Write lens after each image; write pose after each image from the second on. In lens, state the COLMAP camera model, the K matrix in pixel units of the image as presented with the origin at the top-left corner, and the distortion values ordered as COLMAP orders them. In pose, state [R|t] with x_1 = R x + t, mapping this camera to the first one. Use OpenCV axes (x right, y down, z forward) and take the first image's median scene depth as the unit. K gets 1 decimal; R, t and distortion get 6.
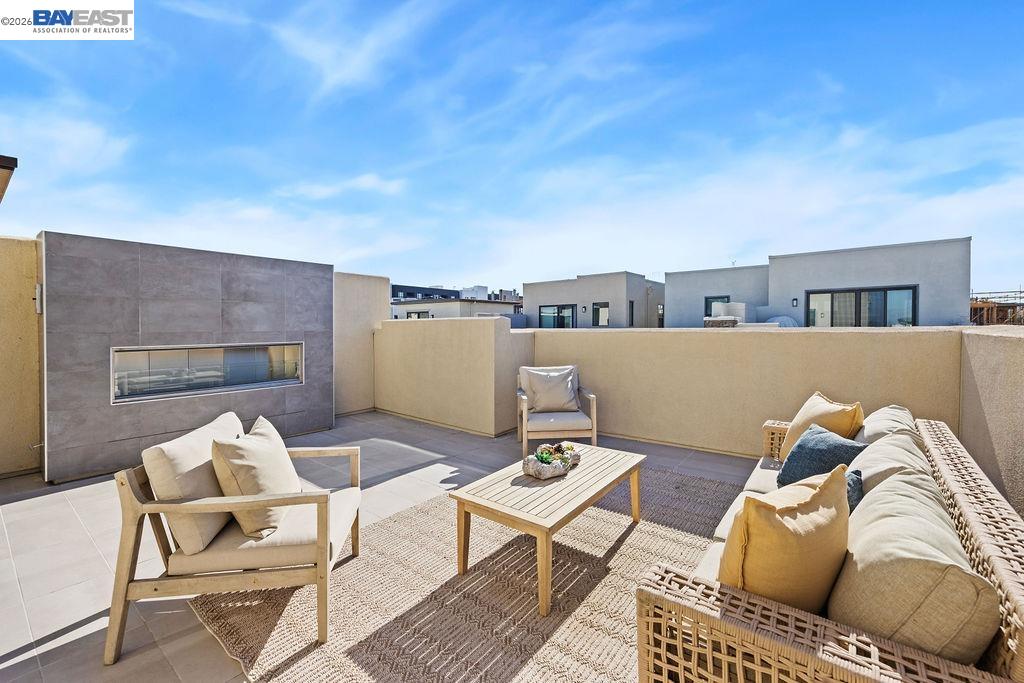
lens RADIAL K [[416.3, 0, 512.9], [0, 416.3, 335.1], [0, 0, 1]] dist [0.001506, -0.000199]
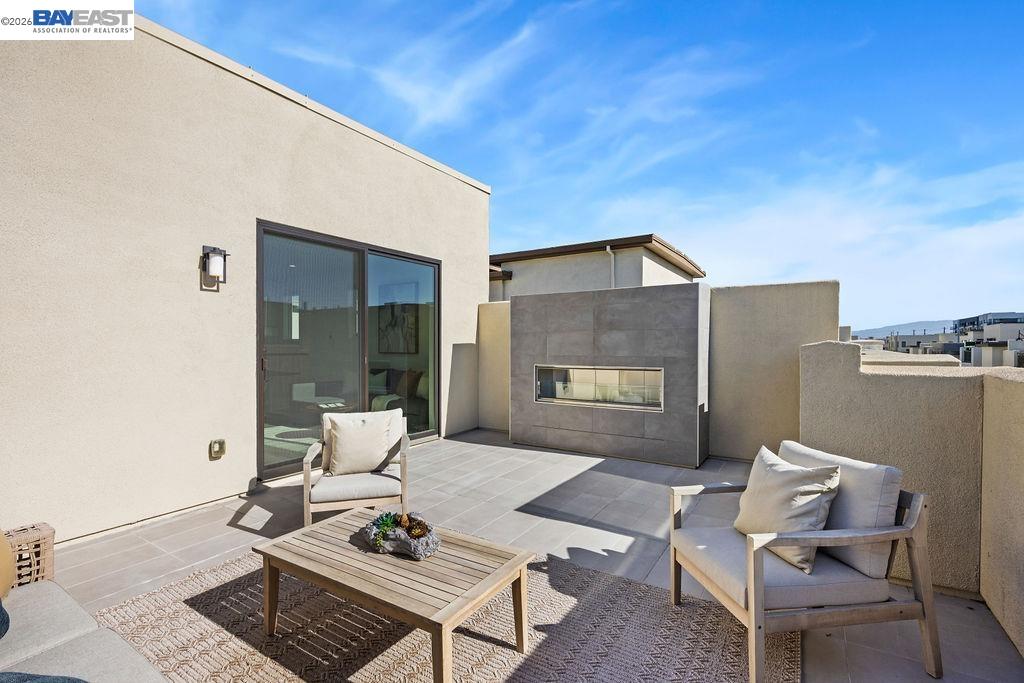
lens RADIAL K [[444.2, 0, 527.4], [0, 444.2, 346.8], [0, 0, 1]] dist [-0.000385, -0.000072]
pose [[0.115948, 0.007852, -0.993224, 0.554759], [-0.019888, 0.999787, 0.005583, -0.037499], [0.993056, 0.019106, 0.116079, 0.653624]]
